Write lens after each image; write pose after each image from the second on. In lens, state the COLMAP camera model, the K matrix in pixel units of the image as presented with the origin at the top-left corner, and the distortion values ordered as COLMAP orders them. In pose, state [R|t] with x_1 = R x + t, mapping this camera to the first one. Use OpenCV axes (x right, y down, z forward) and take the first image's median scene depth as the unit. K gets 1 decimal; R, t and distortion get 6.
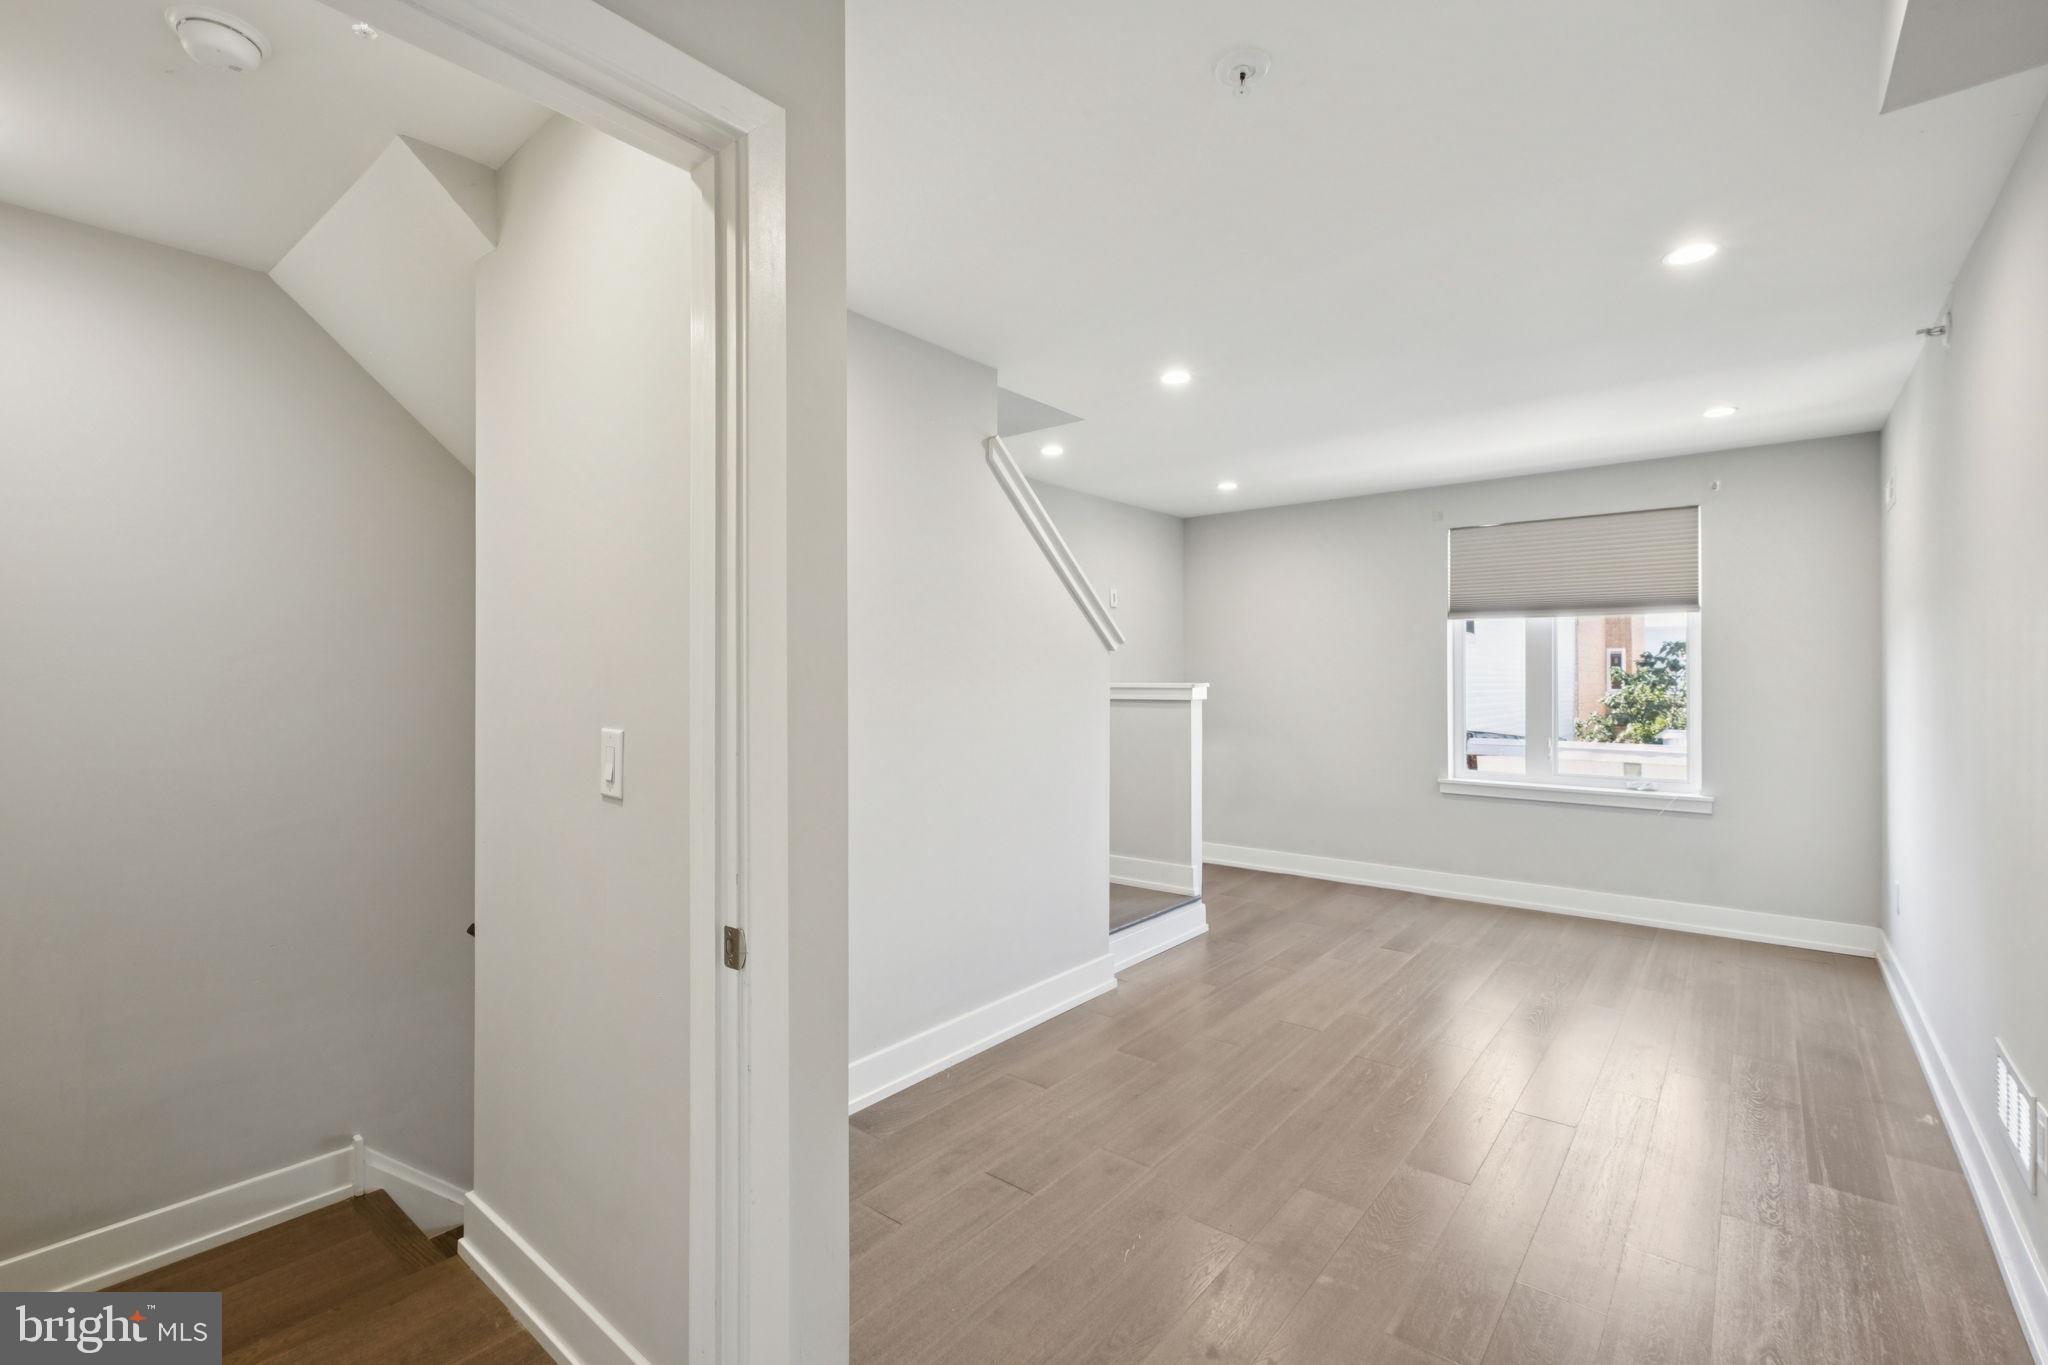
lens RADIAL K [[920.1, 0, 1009.5], [0, 920.1, 689.3], [0, 0, 1]] dist [-0.001089, -0.000630]
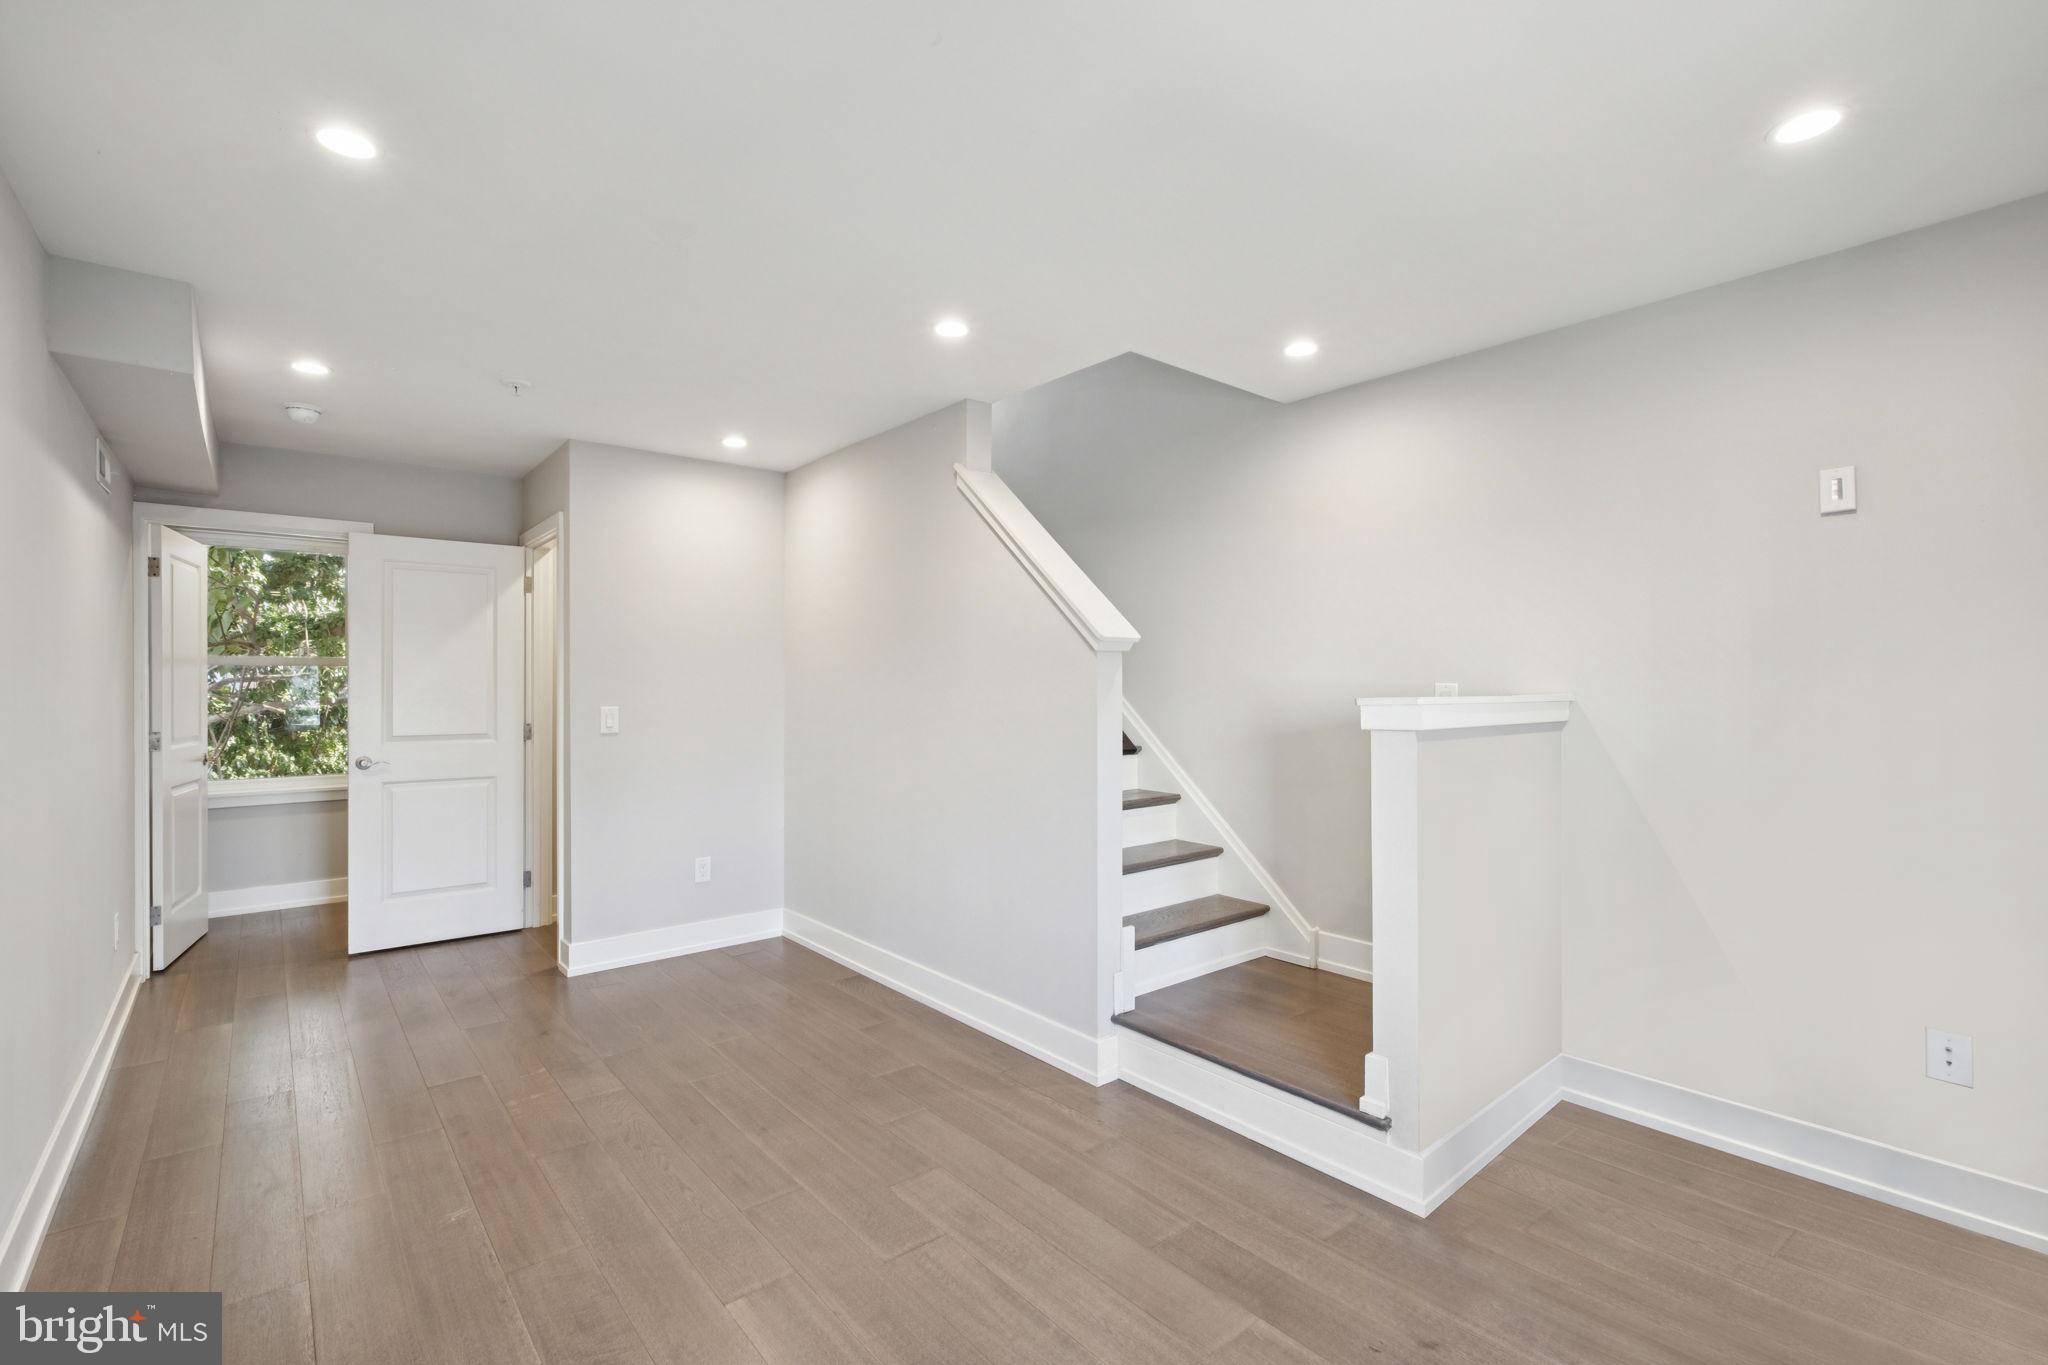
lens RADIAL K [[920.1, 0, 1009.5], [0, 920.1, 689.3], [0, 0, 1]] dist [-0.001089, -0.000630]
pose [[-0.205884, 0.009168, -0.978533, 1.083061], [0.005673, 0.999950, 0.008175, -0.019502], [0.978560, -0.003868, -0.205926, 1.329317]]
